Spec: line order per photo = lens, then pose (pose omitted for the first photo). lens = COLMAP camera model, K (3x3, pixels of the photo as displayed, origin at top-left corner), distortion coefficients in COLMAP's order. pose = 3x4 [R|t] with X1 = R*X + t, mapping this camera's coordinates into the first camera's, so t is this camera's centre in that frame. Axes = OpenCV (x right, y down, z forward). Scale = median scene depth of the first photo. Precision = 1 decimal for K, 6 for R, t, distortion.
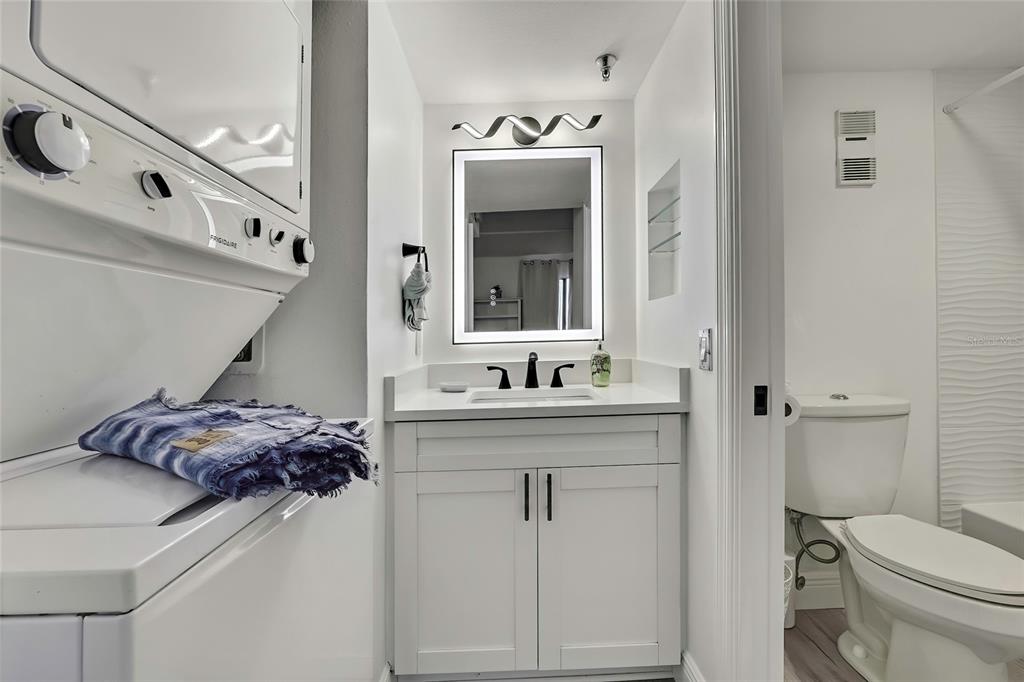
lens RADIAL K [[429.0, 0, 512.0], [0, 429.0, 341.0], [0, 0, 1]] dist [0.000170, -0.000032]
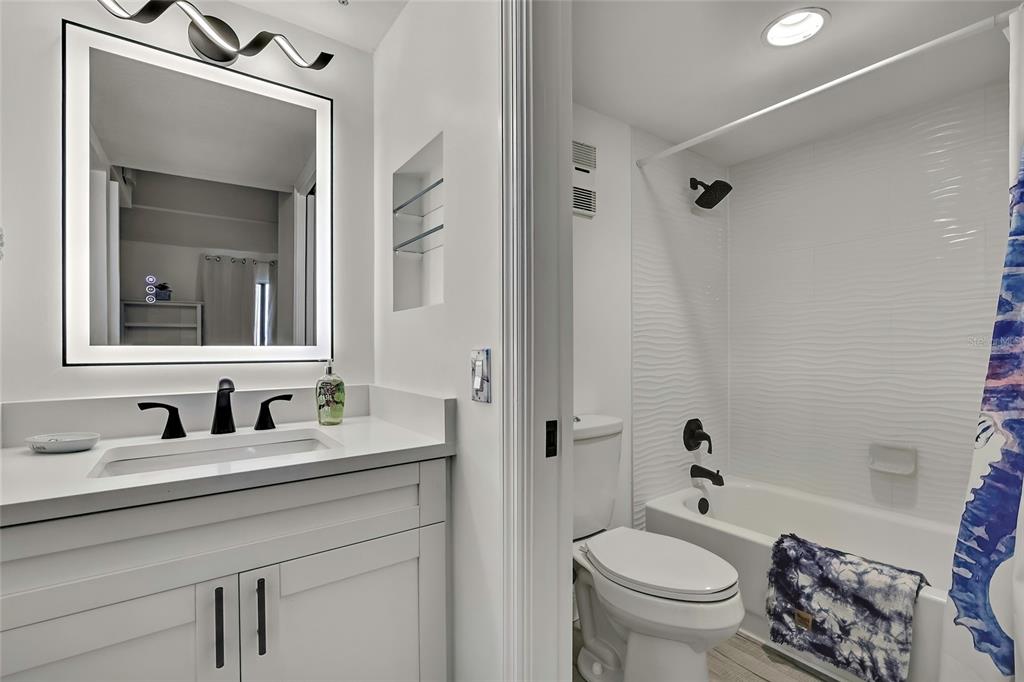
lens RADIAL K [[438.9, 0, 478.4], [0, 438.9, 370.2], [0, 0, 1]] dist [-0.013517, -0.000586]
pose [[0.832294, -0.004204, 0.554319, 0.000849], [-0.009777, 0.999704, 0.022262, -0.005646], [-0.554249, -0.023948, 0.832007, 0.238199]]
